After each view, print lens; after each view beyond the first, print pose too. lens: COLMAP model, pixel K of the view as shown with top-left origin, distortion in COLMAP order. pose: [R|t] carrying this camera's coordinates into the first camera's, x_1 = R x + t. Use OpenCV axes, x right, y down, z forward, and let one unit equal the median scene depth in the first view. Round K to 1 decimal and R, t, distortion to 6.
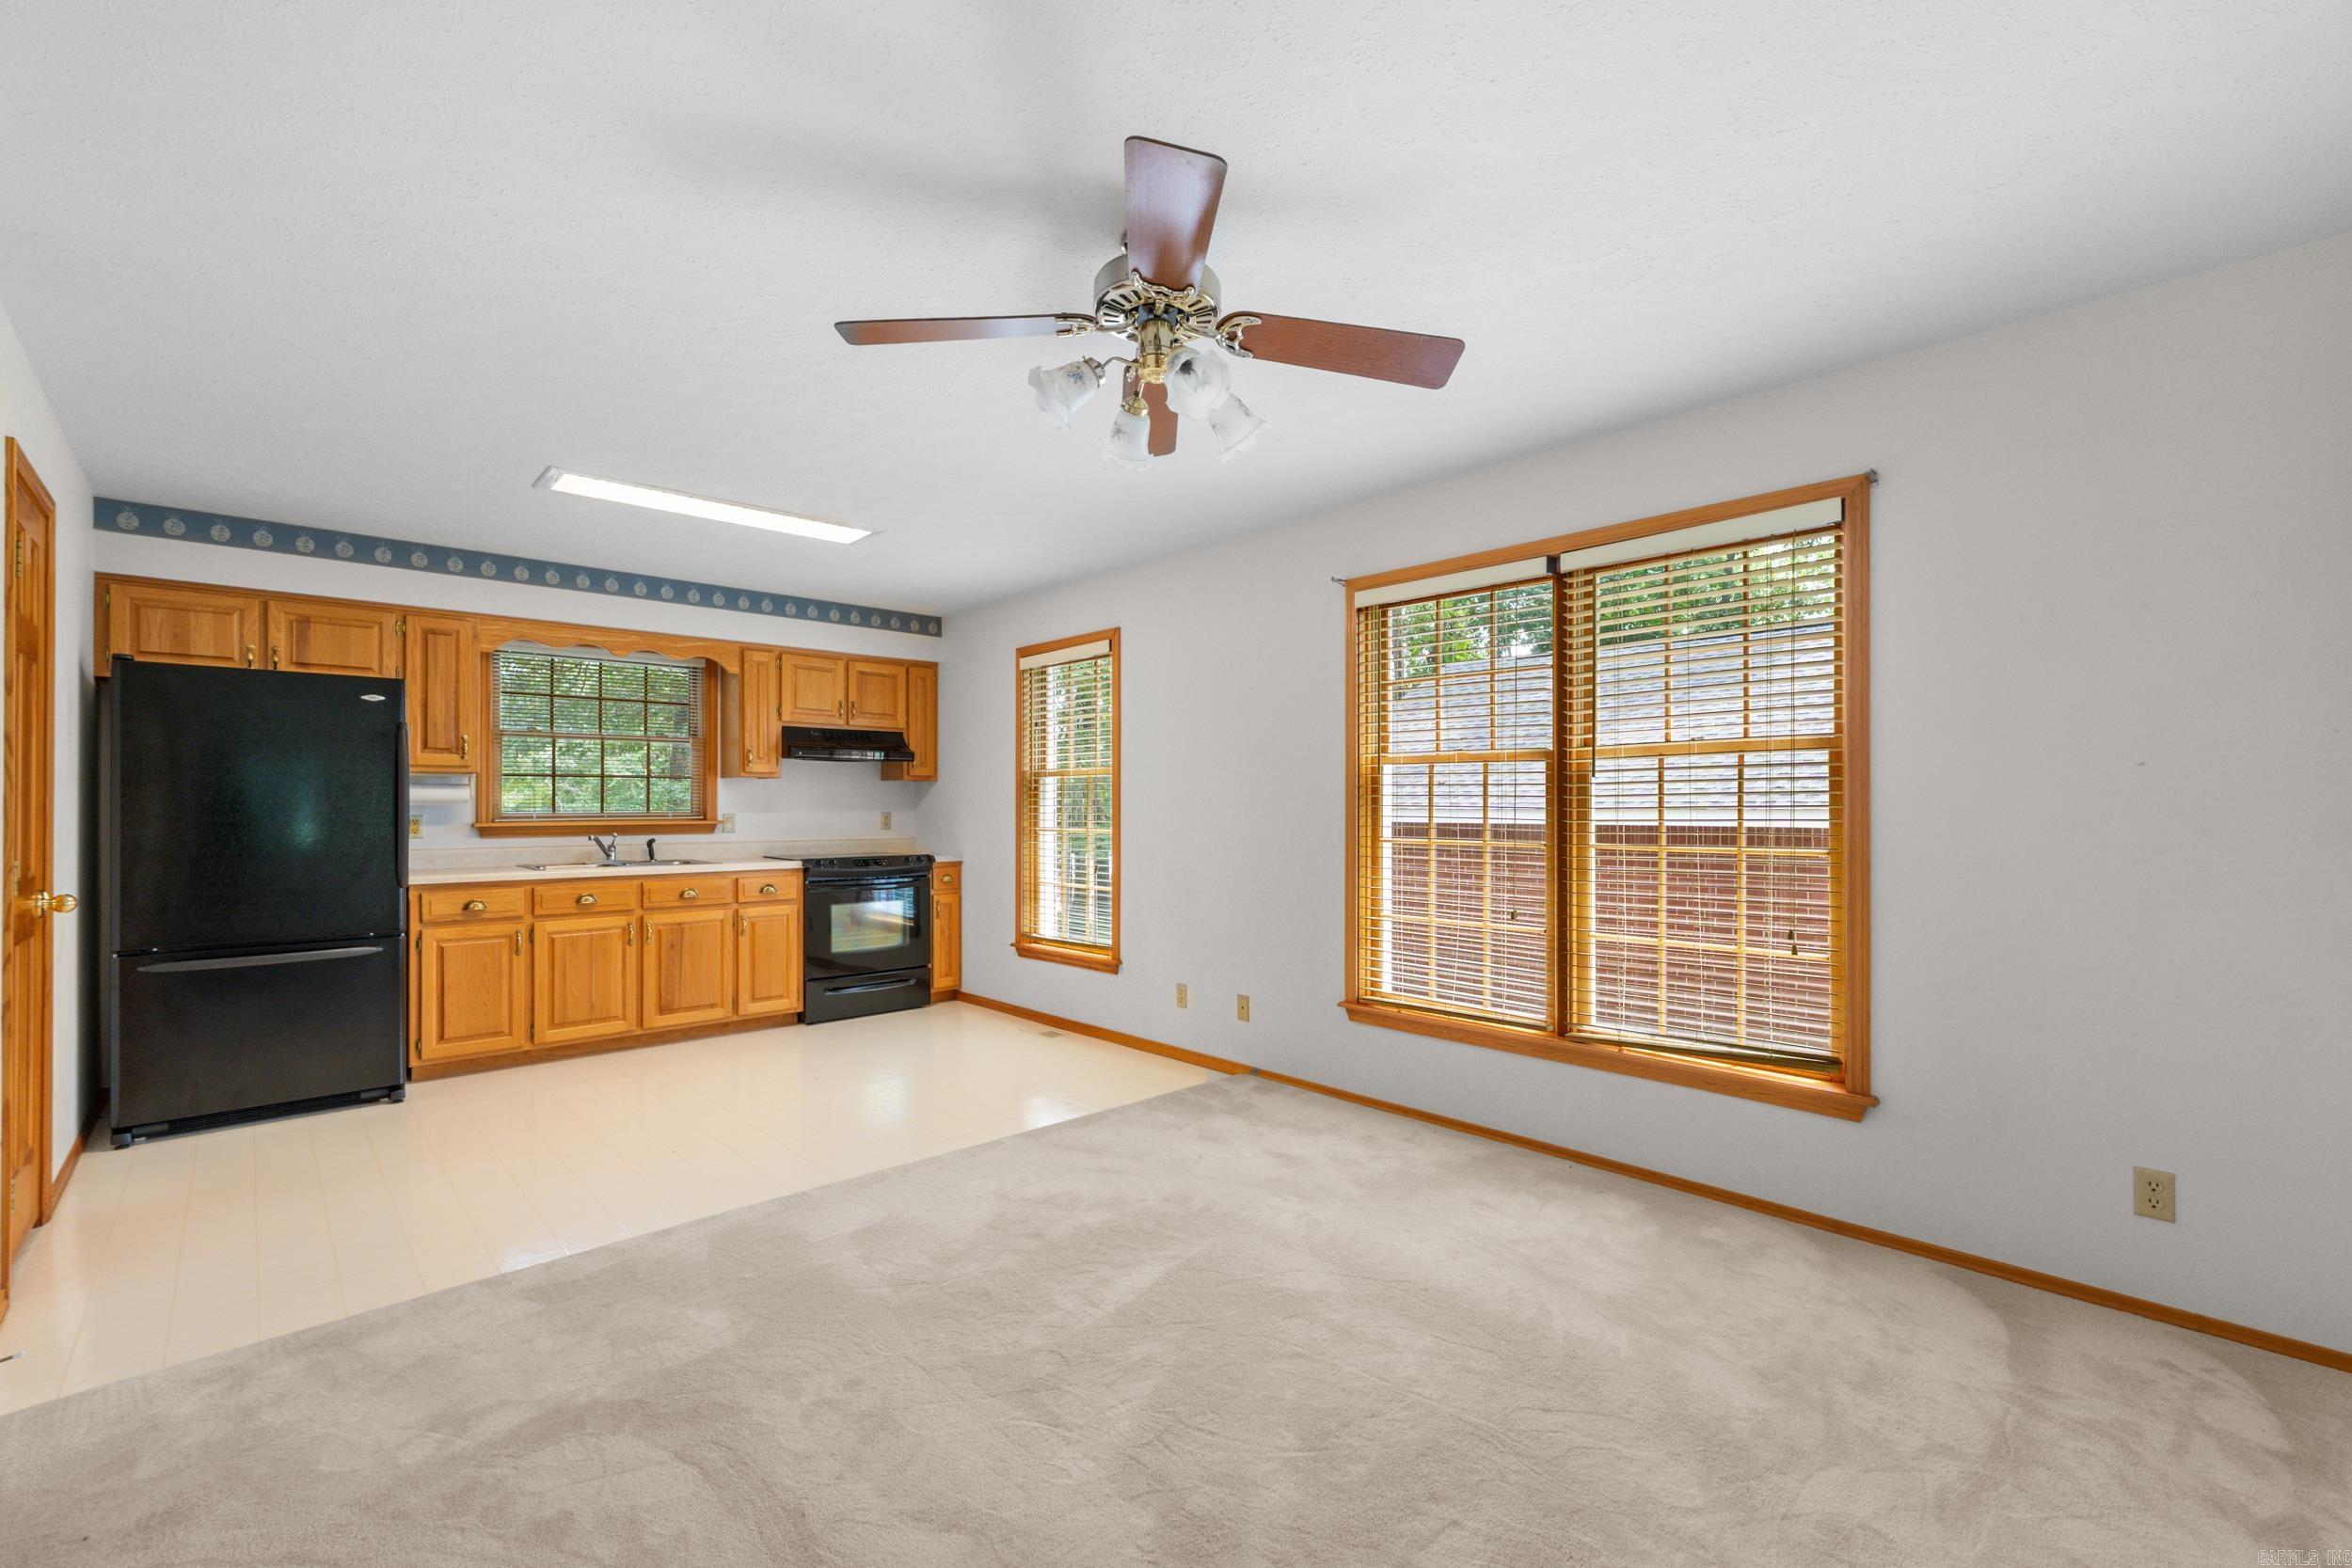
lens RADIAL K [[1001.5, 0, 1182.0], [0, 1001.5, 802.5], [0, 0, 1]] dist [0.038719, 0.001185]
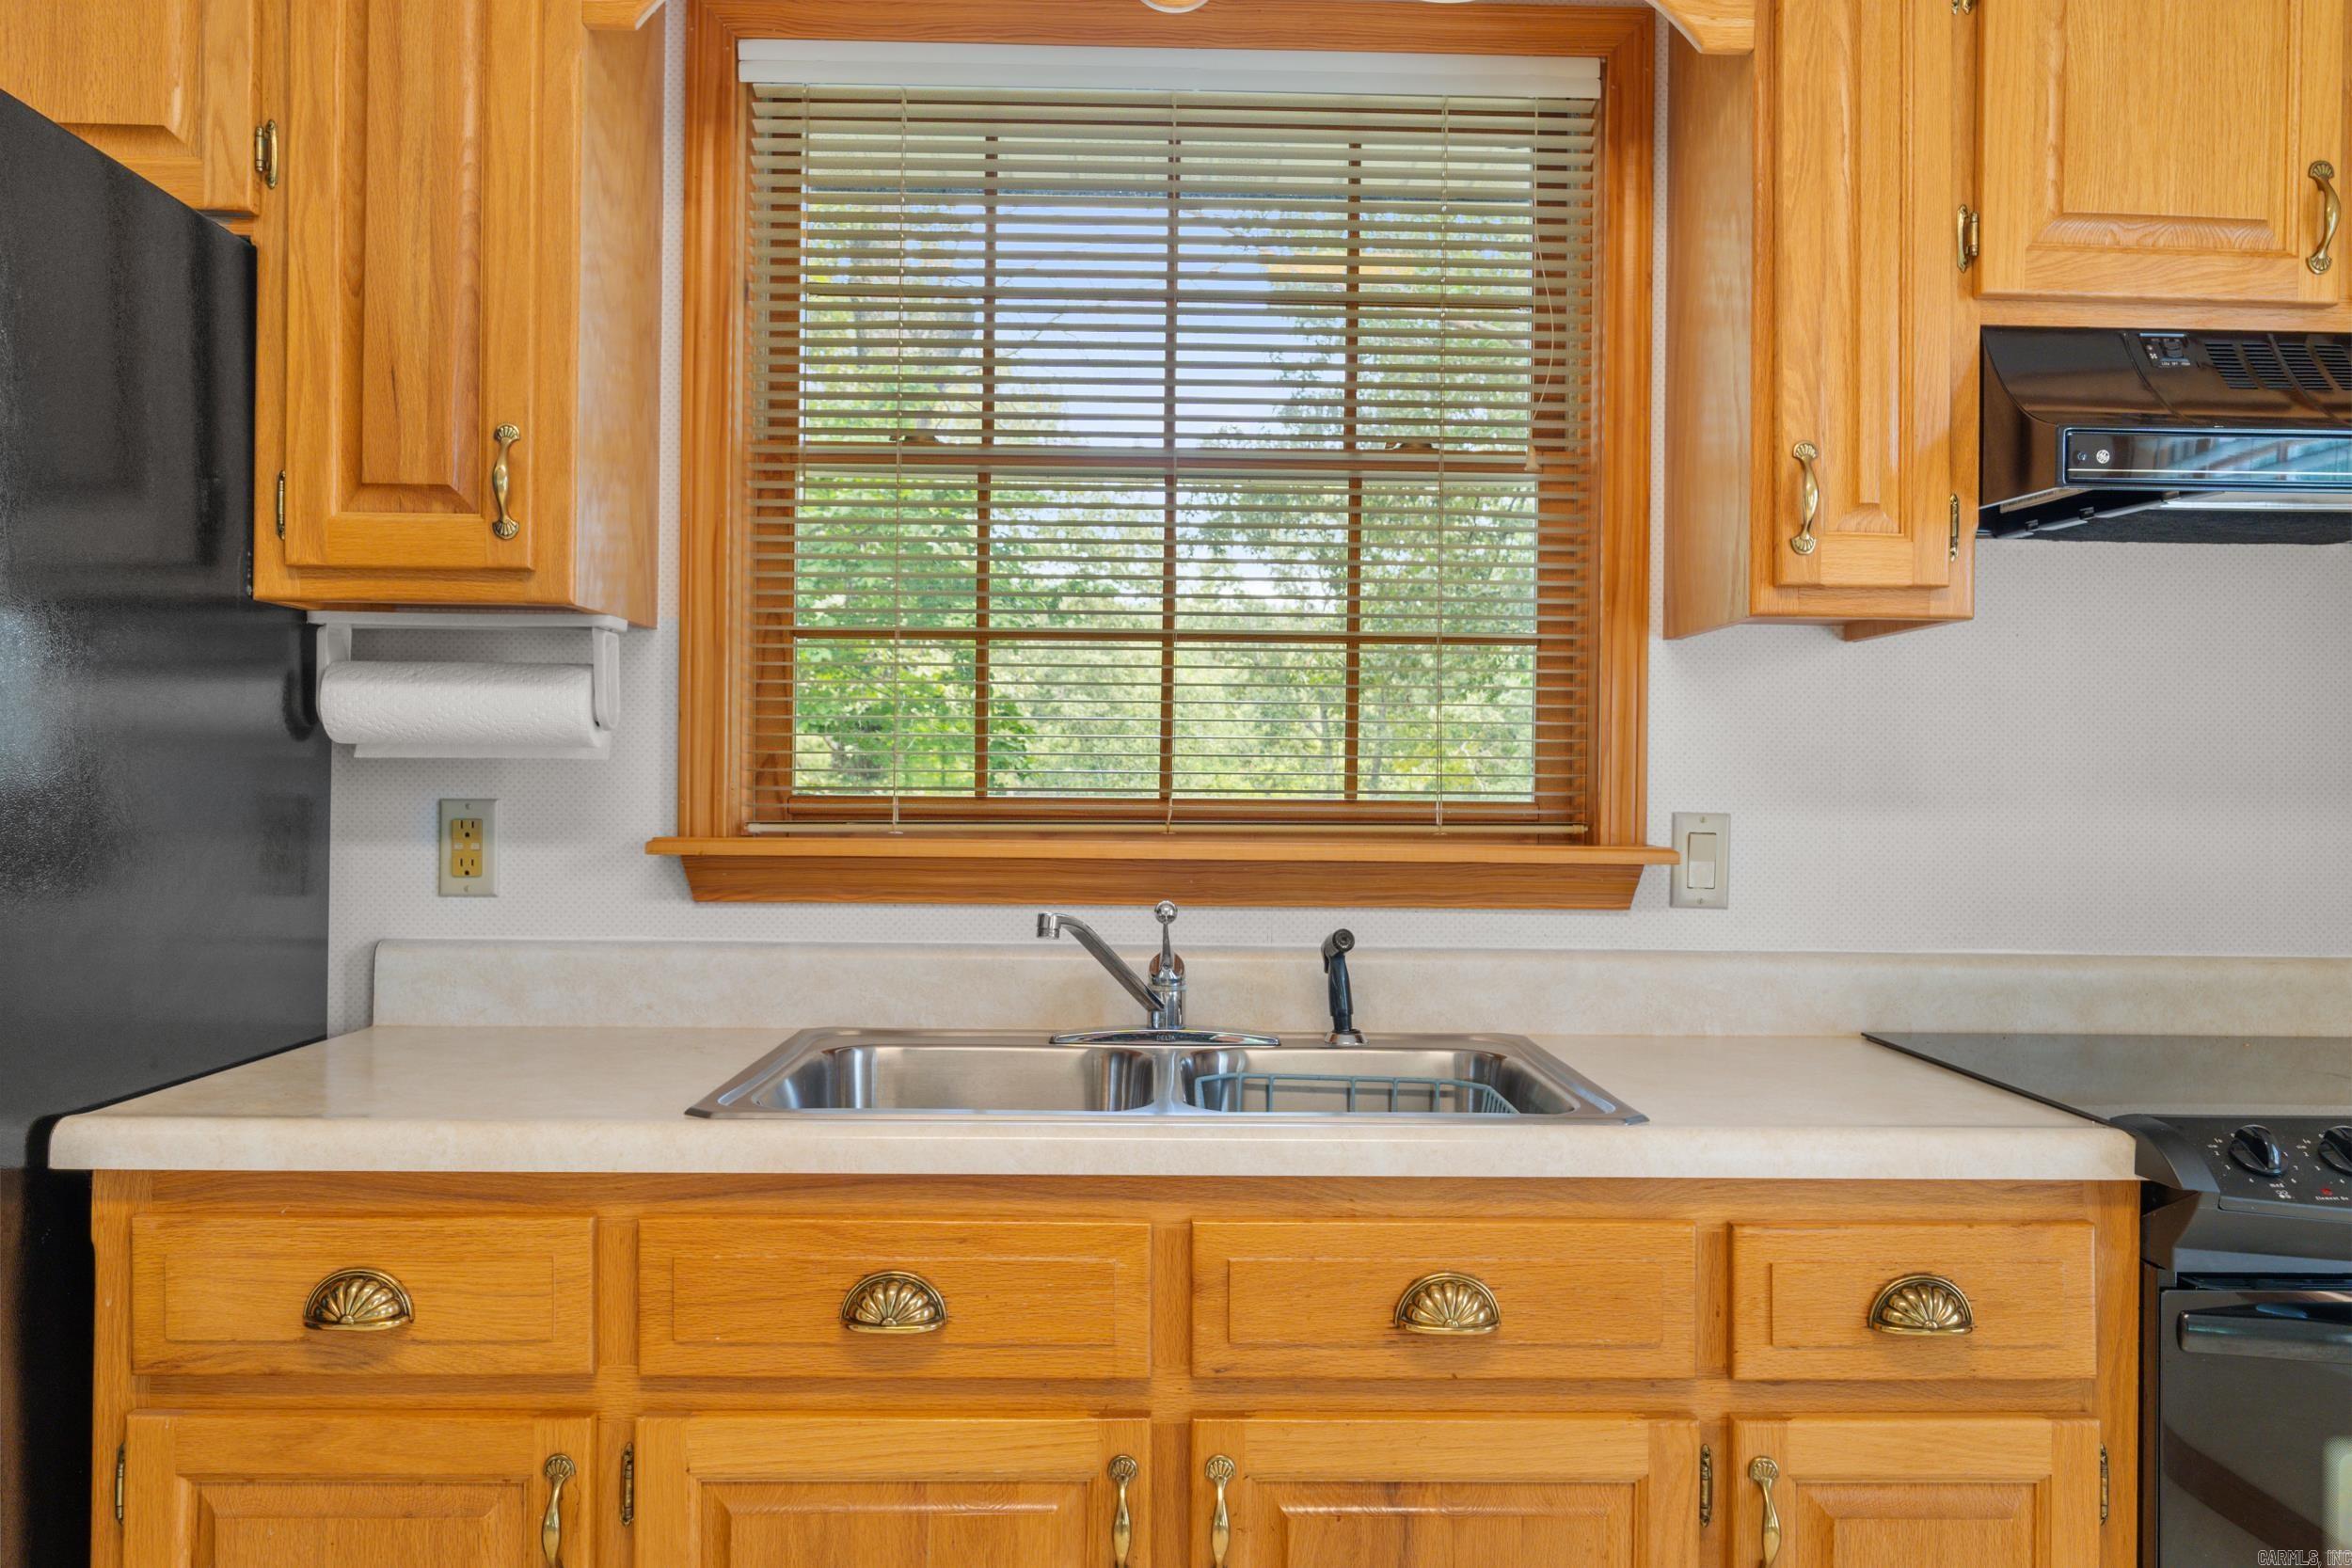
lens RADIAL K [[1765.9, 0, 1172.7], [0, 1765.9, 787.1], [0, 0, 1]] dist [-0.004772, -0.001820]
pose [[0.740781, 0.009936, -0.671673, -0.319075], [-0.007870, 0.999950, 0.006112, 0.005354], [0.671700, 0.000759, 0.740823, 0.733664]]
